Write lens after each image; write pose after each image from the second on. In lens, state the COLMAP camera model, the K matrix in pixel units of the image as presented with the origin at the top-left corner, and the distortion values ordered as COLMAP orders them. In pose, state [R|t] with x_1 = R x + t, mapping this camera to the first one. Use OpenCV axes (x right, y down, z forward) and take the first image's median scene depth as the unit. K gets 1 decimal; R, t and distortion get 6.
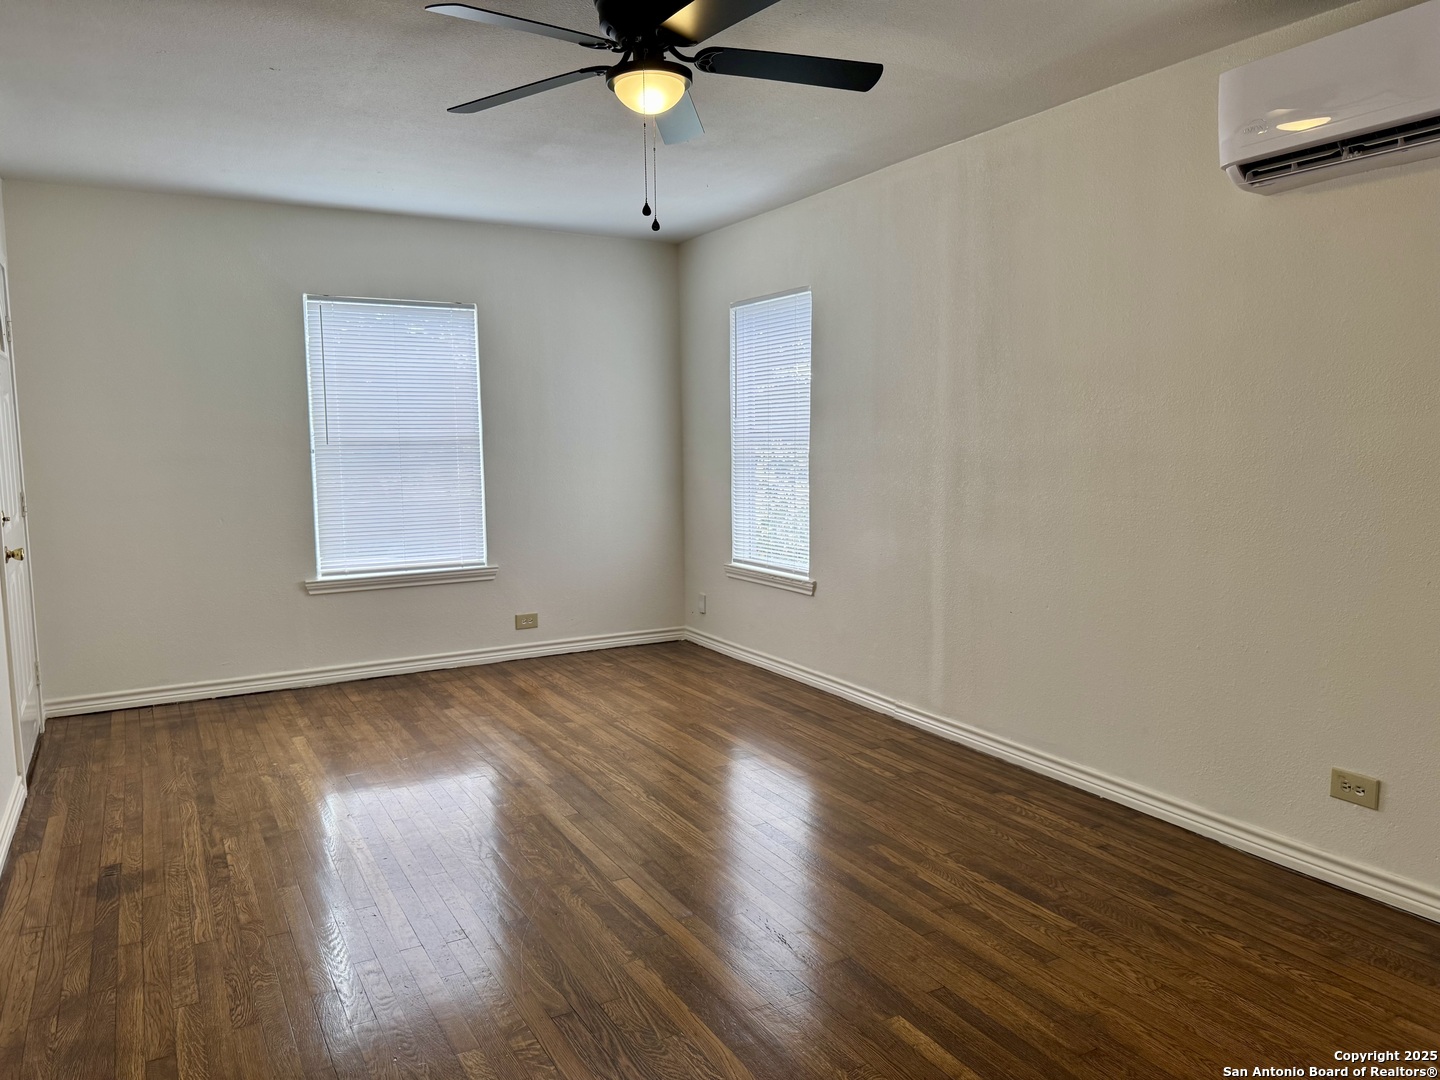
lens RADIAL K [[1019.7, 0, 717.9], [0, 1019.7, 533.6], [0, 0, 1]] dist [0.083225, -0.102016]
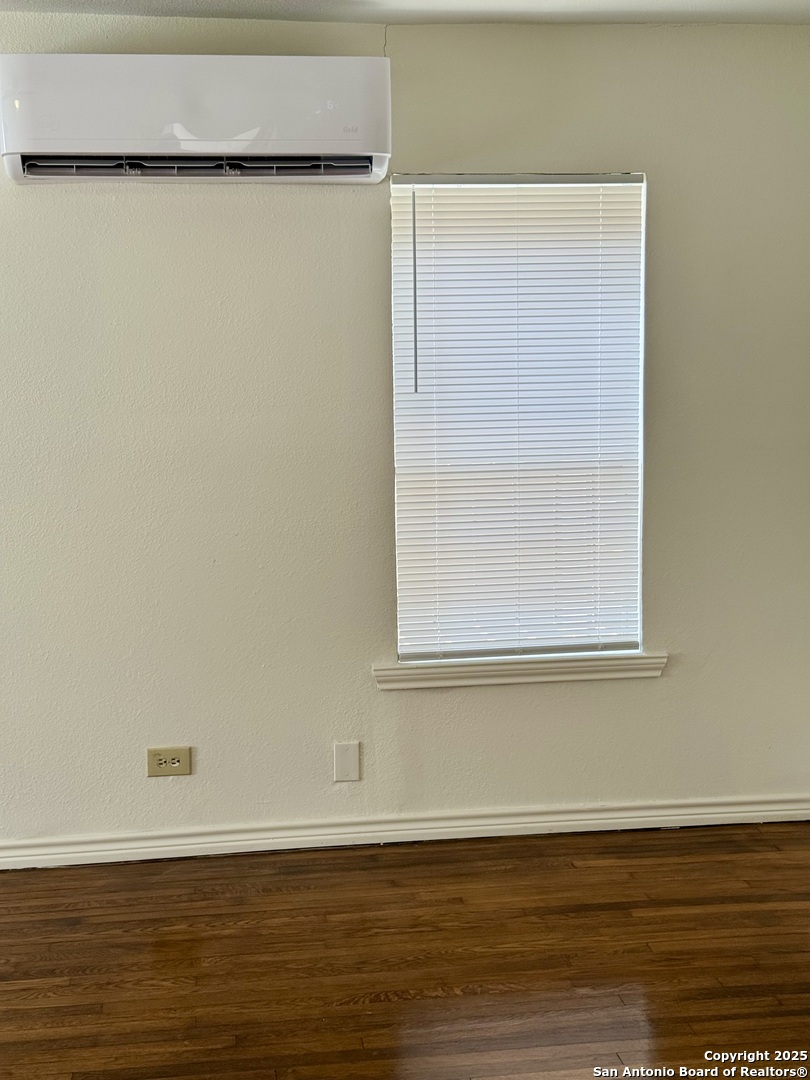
lens RADIAL K [[1507.1, 0, 405.0], [0, 1507.1, 540.0], [0, 0, 1]] dist [0.112265, 0.199309]
pose [[0.372146, -0.112592, 0.921320, -0.658385], [0.107674, 0.991151, 0.077634, -0.070836], [-0.921908, 0.070311, 0.380976, 0.152535]]
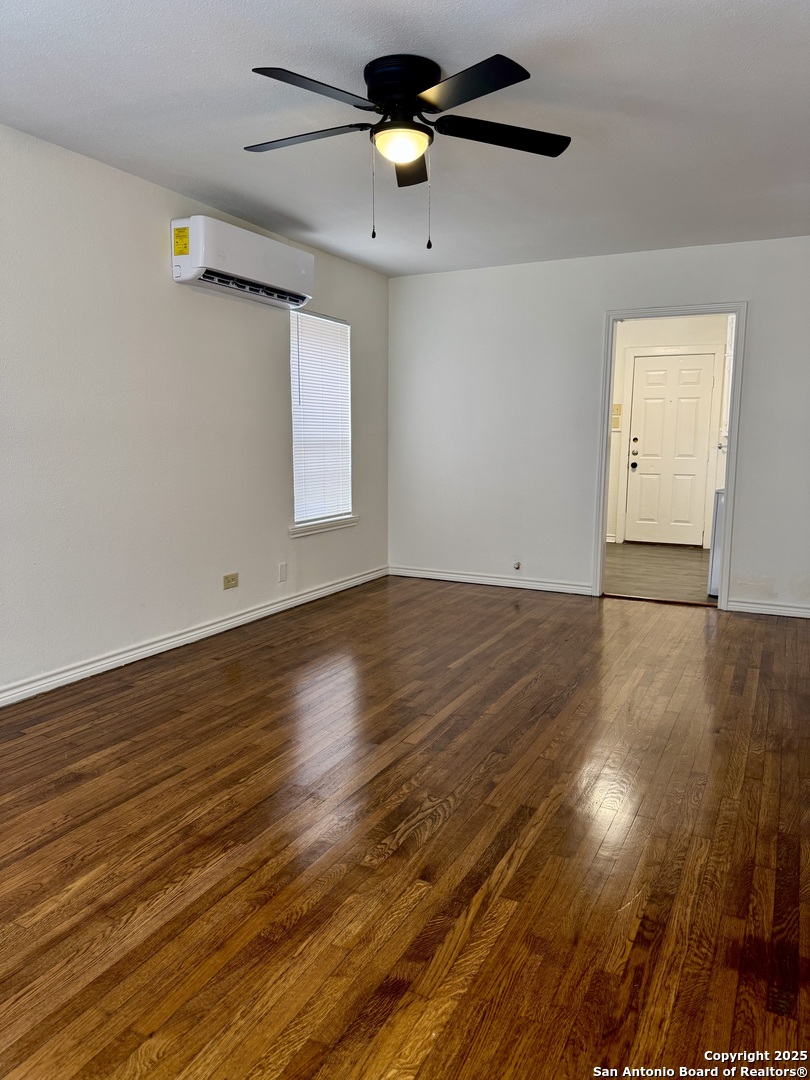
lens RADIAL K [[759.1, 0, 405.0], [0, 759.1, 540.0], [0, 0, 1]] dist [0.112958, -0.132950]
pose [[-0.554726, -0.105840, 0.825274, -0.837134], [0.085519, 0.979370, 0.183086, -0.093276], [-0.827626, 0.172139, -0.534231, 1.423864]]
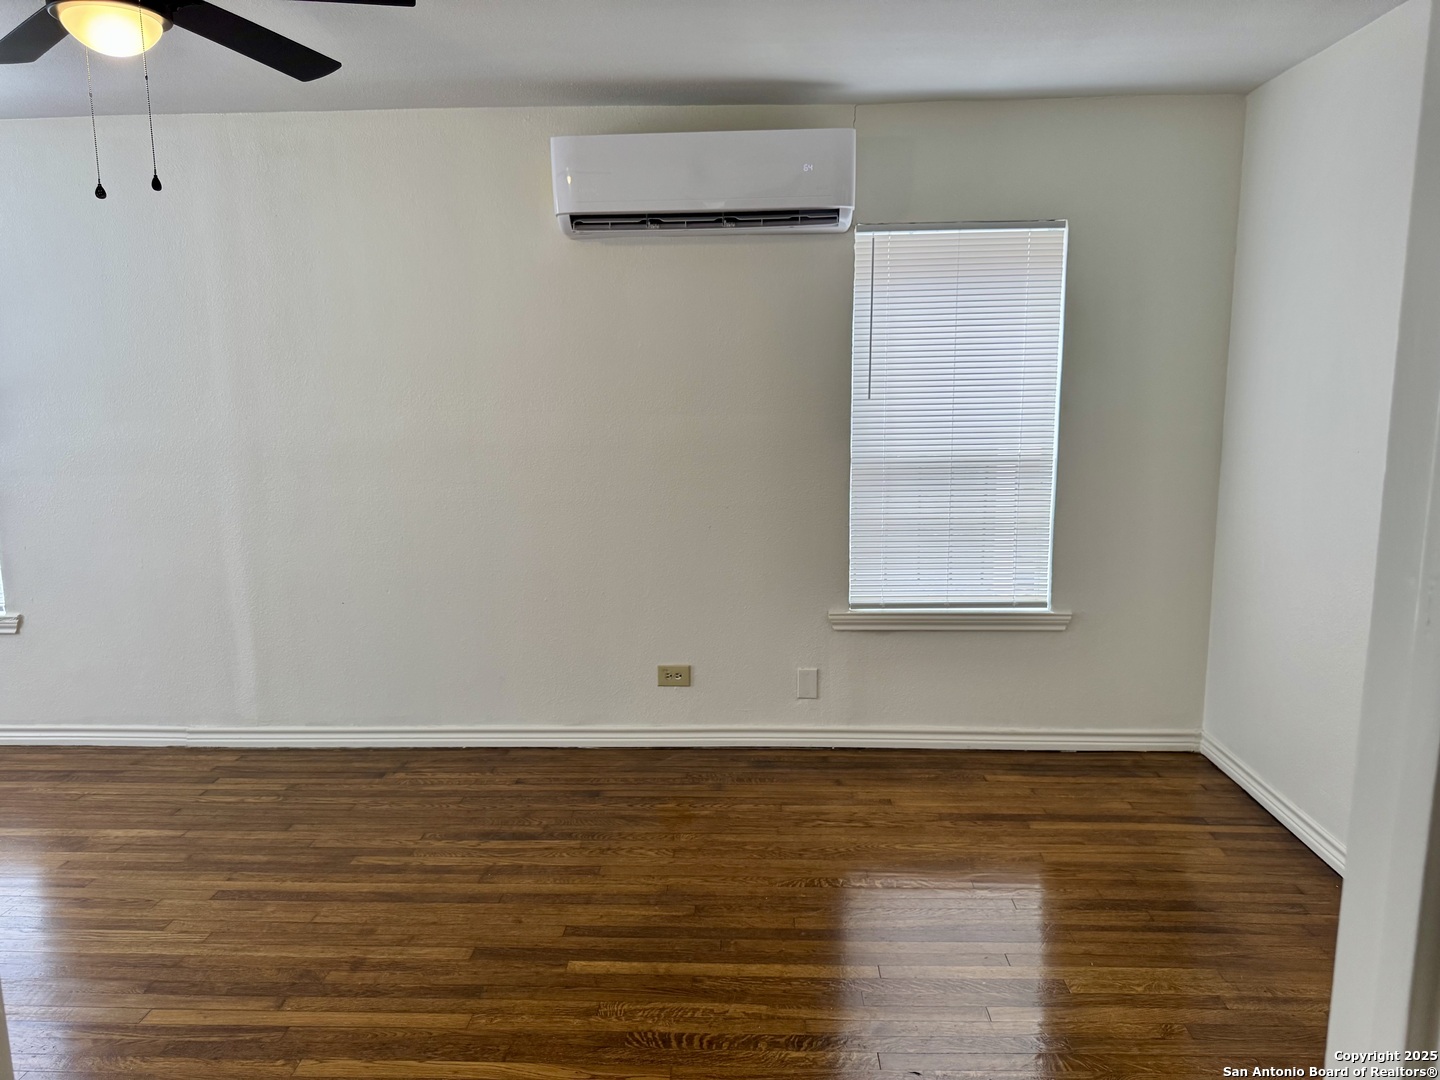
lens RADIAL K [[1019.7, 0, 717.9], [0, 1019.7, 533.6], [0, 0, 1]] dist [0.083225, -0.102016]
pose [[0.530109, -0.128076, 0.838201, -0.466600], [0.092124, 0.991375, 0.093218, -0.067471], [-0.842910, 0.027803, 0.537336, 0.177284]]
